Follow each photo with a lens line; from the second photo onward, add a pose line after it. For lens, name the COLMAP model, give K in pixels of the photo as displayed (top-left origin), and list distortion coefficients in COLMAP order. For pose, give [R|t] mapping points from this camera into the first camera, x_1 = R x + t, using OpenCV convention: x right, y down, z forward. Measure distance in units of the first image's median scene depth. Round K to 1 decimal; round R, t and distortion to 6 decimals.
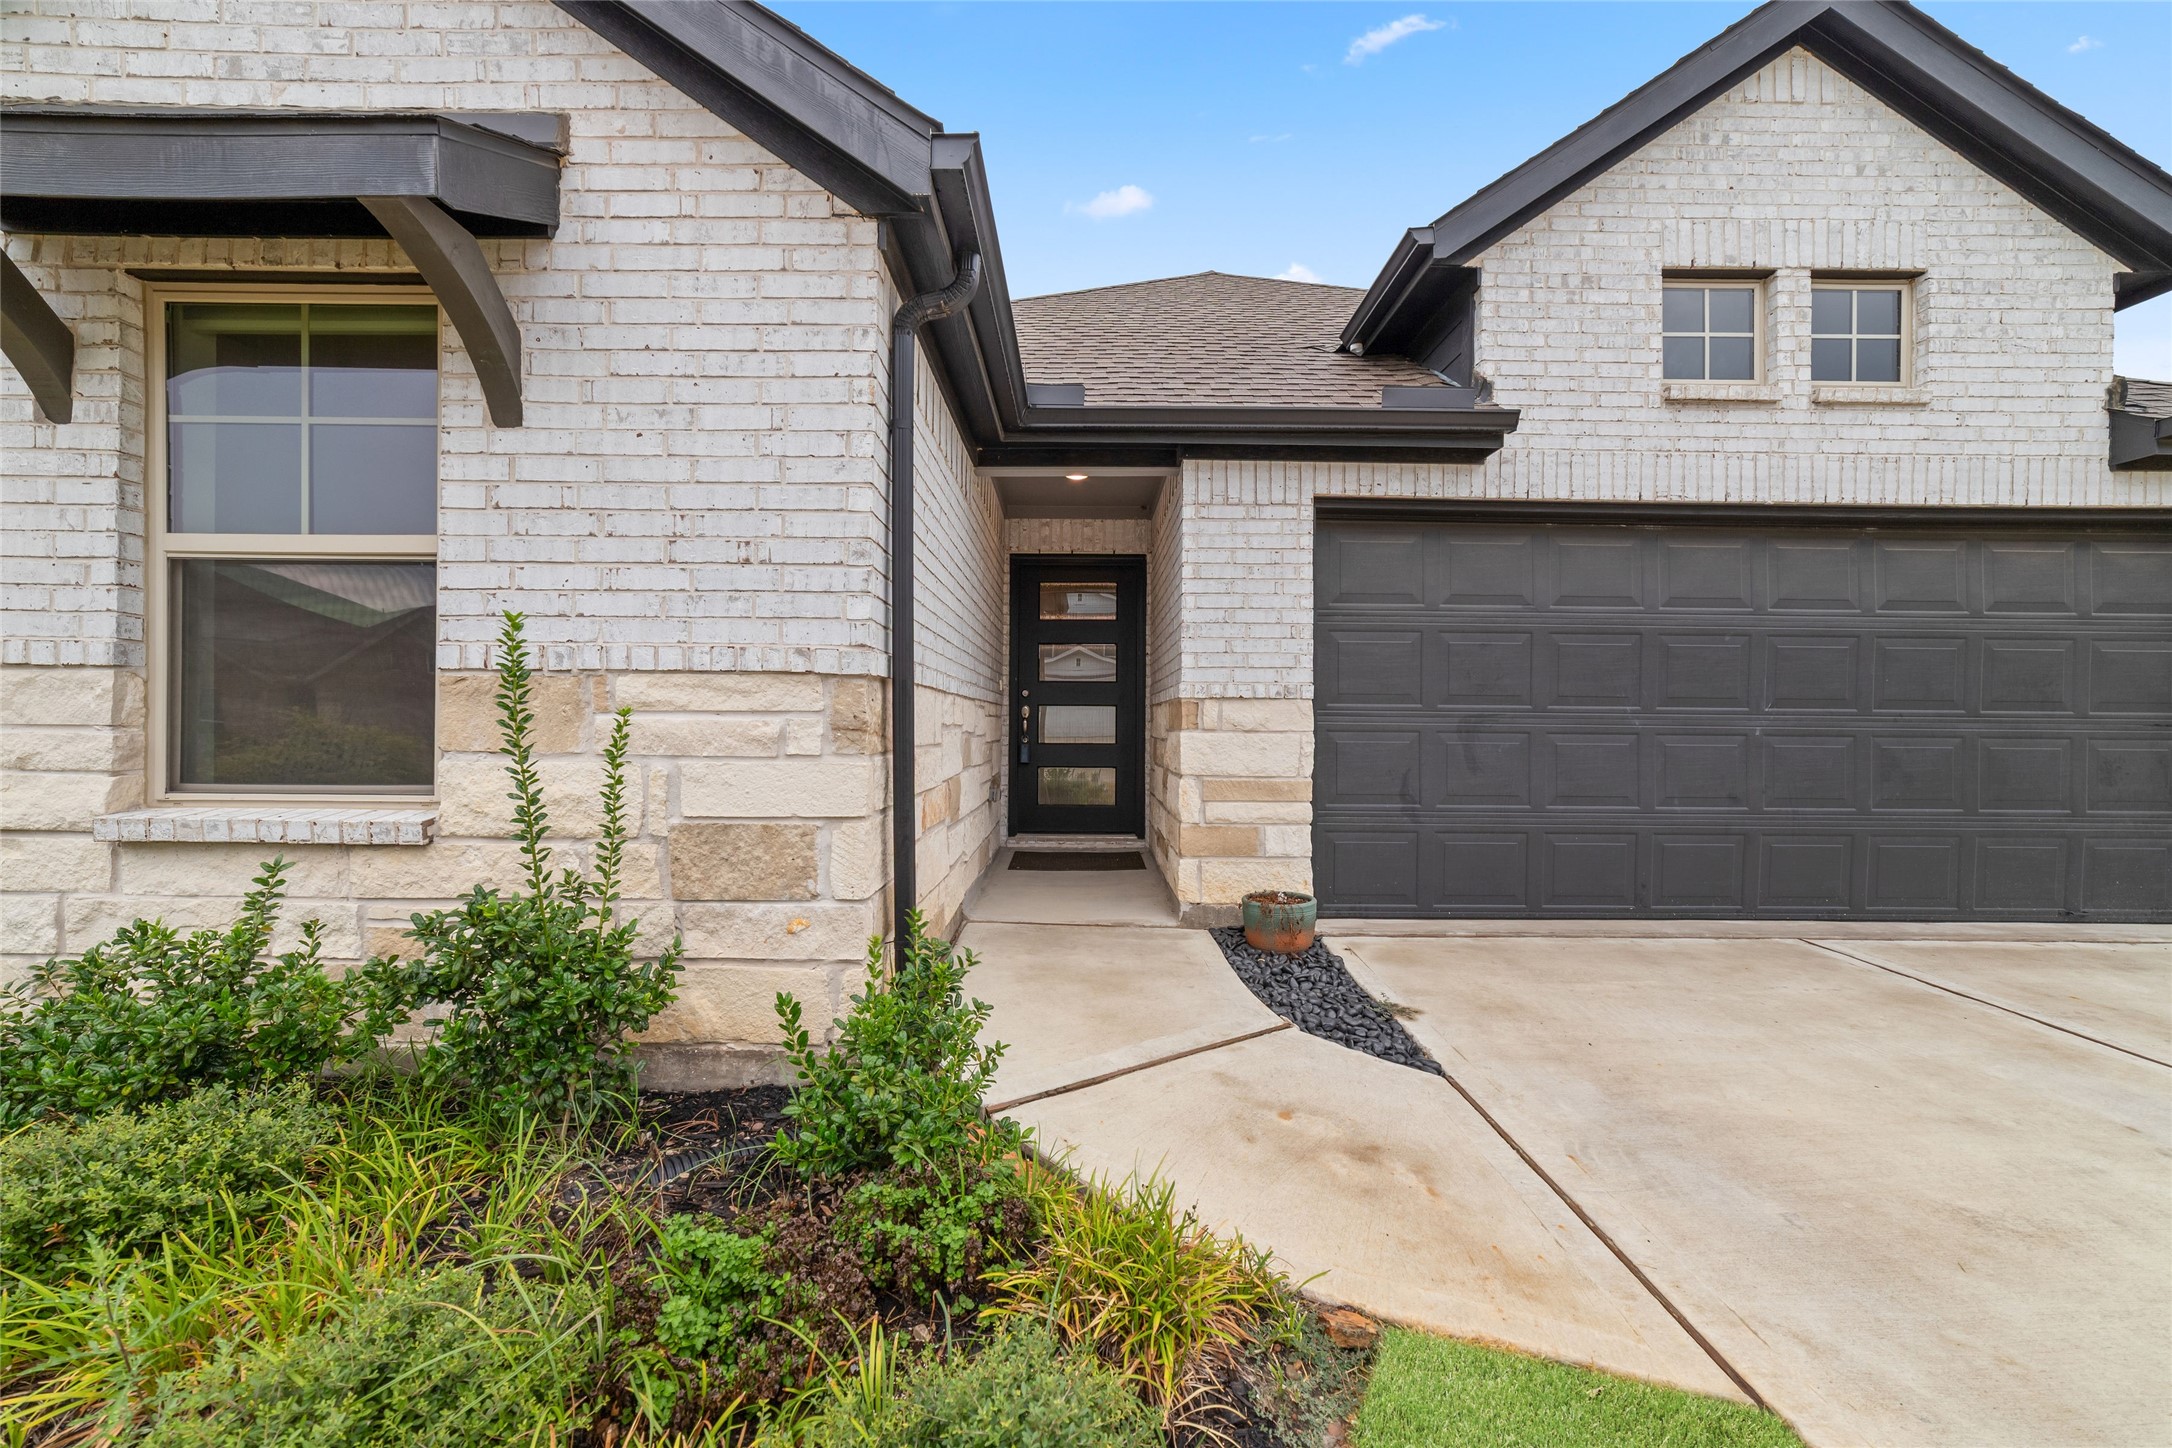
lens RADIAL K [[836.6, 0, 1091.4], [0, 836.6, 715.4], [0, 0, 1]] dist [-0.019303, 0.007917]
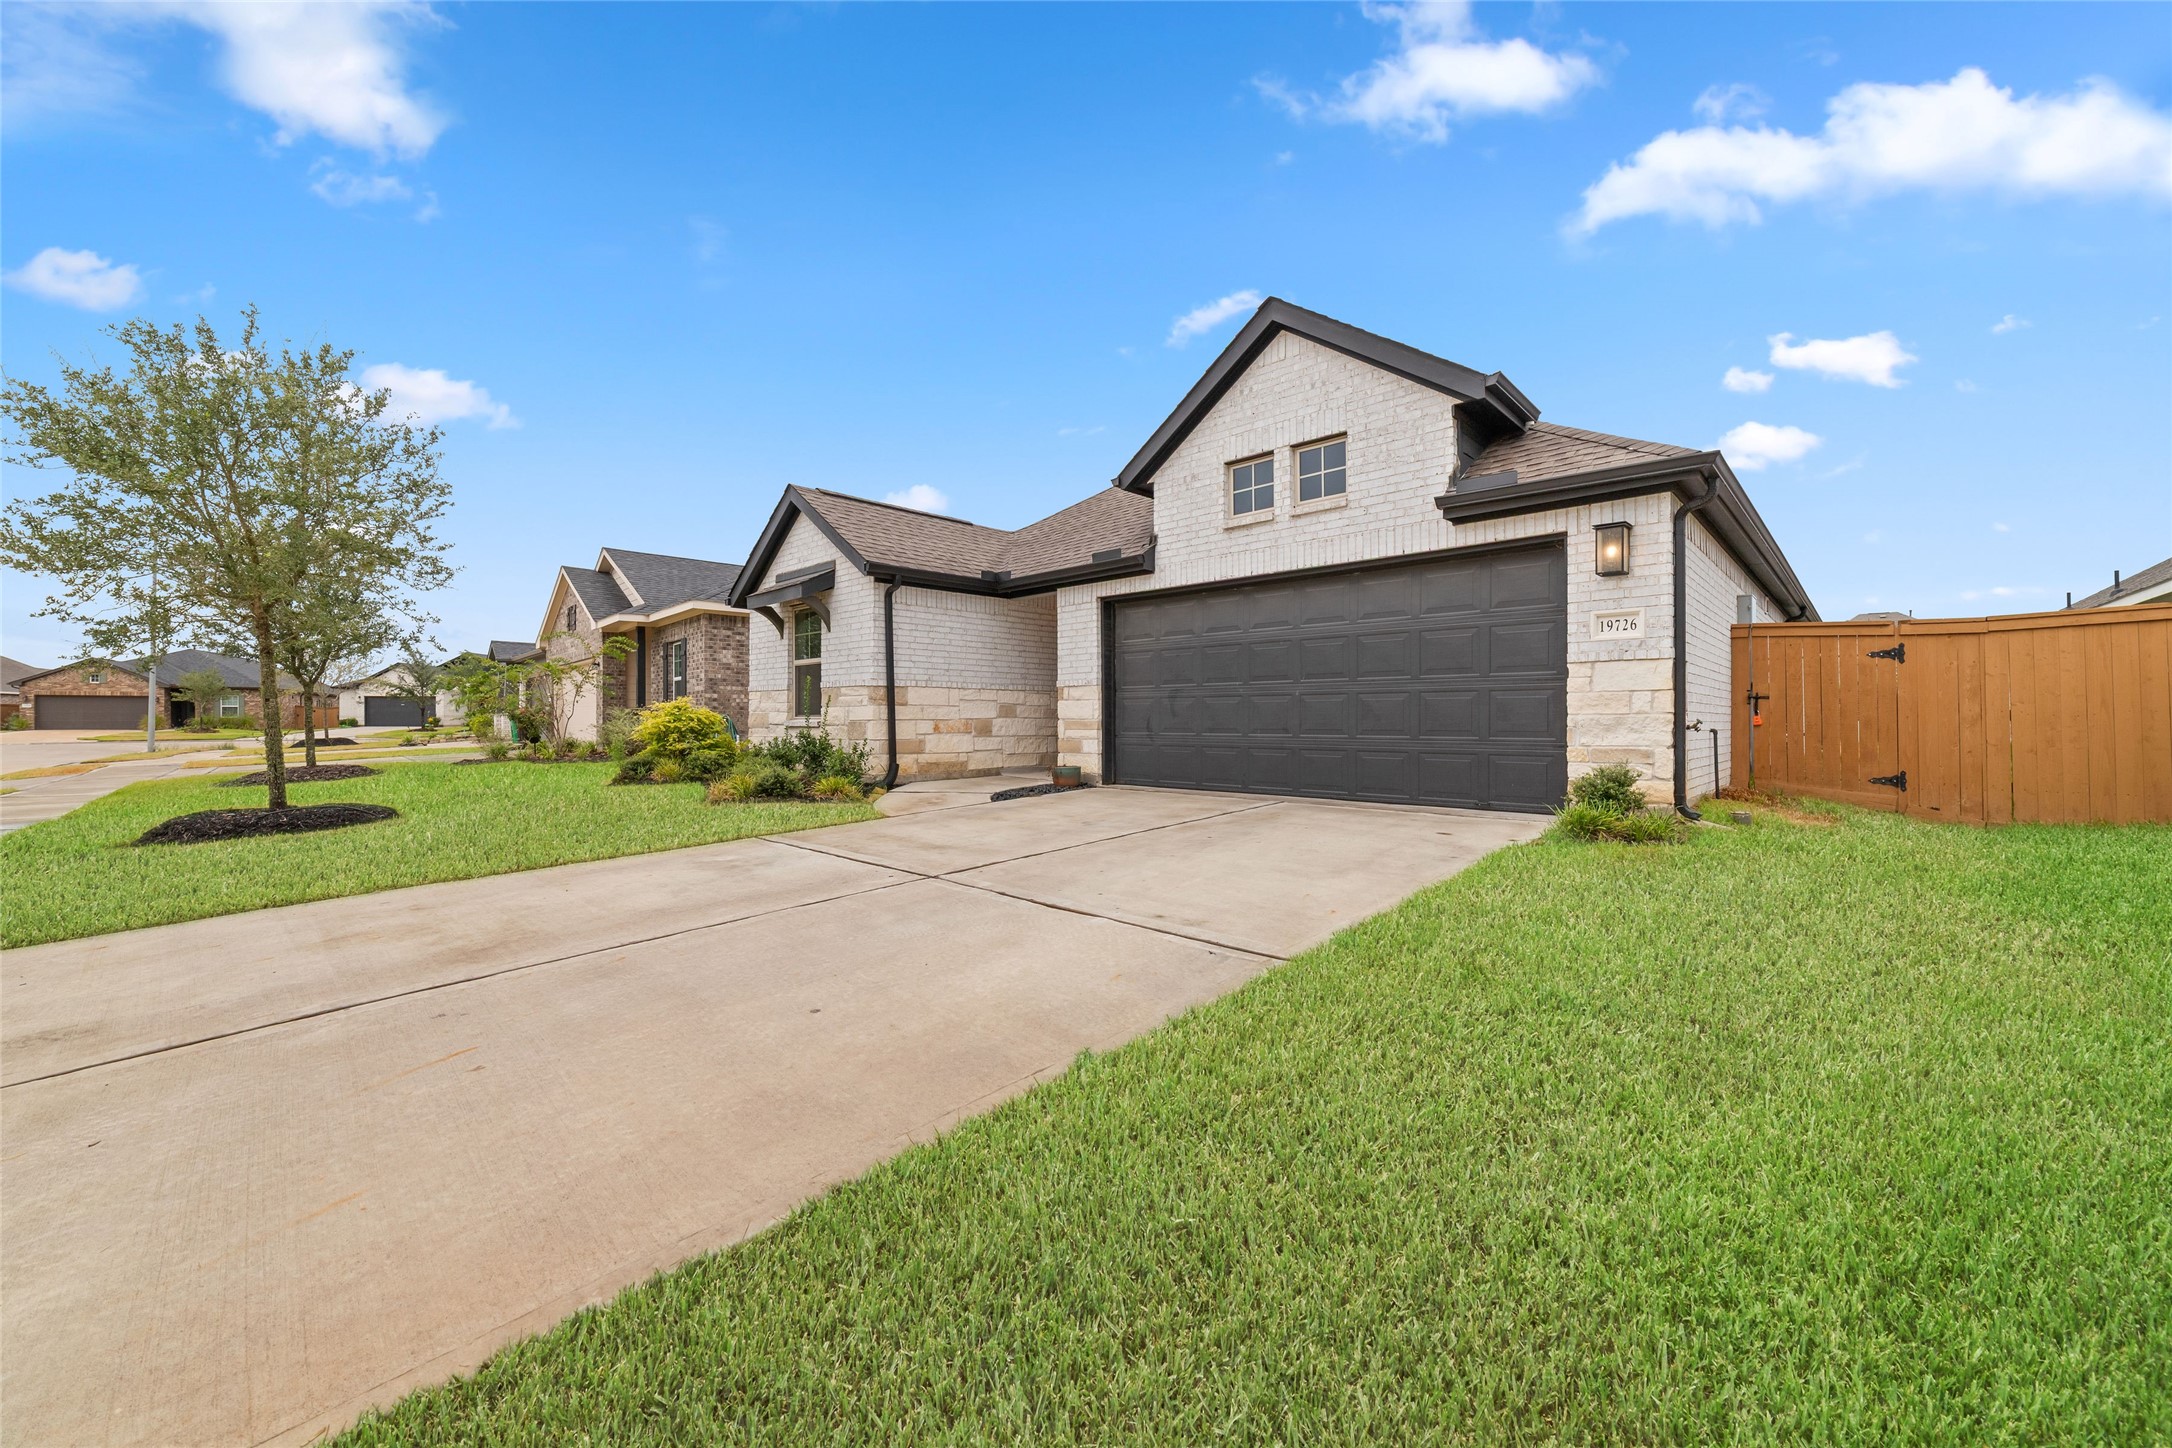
lens RADIAL K [[828.4, 0, 1091.1], [0, 828.4, 693.4], [0, 0, 1]] dist [-0.019115, -0.000022]
pose [[0.718467, -0.032209, -0.694815, 1.833370], [0.015724, 0.999424, -0.030070, 0.071262], [0.695383, 0.010679, 0.718560, -0.654086]]
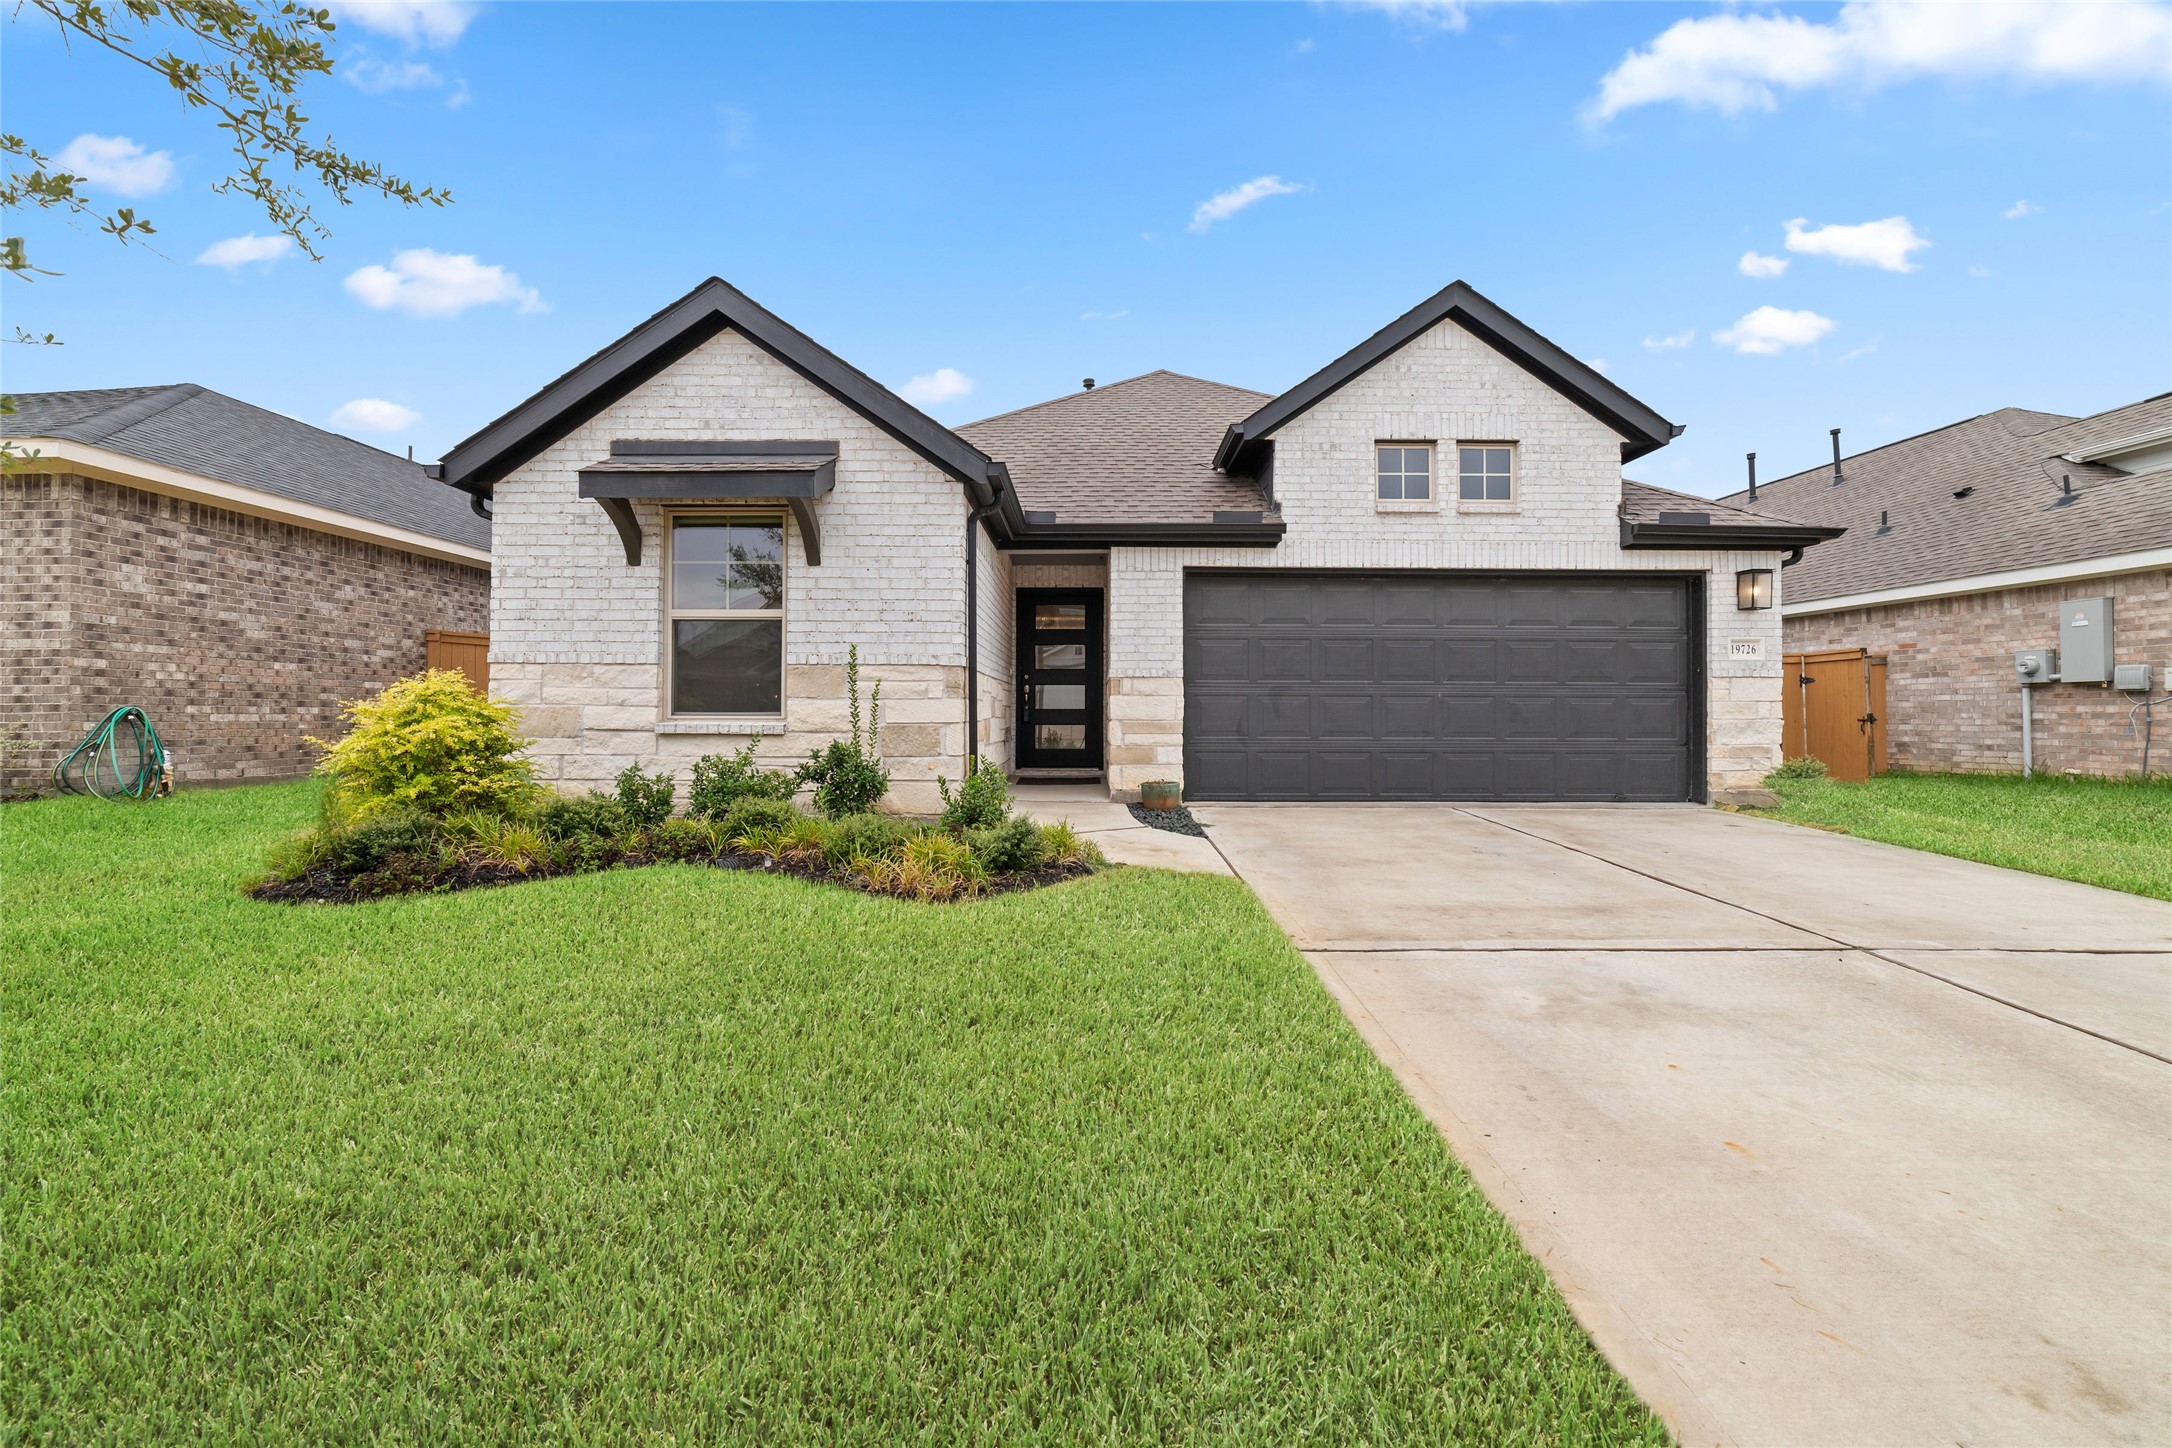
lens RADIAL K [[838.6, 0, 1094.8], [0, 838.6, 687.6], [0, 0, 1]] dist [-0.017902, 0.000039]
pose [[0.999981, -0.005434, -0.002855, 0.077379], [0.005376, 0.999782, -0.020187, 0.038457], [0.002964, 0.020172, 0.999792, -0.826801]]
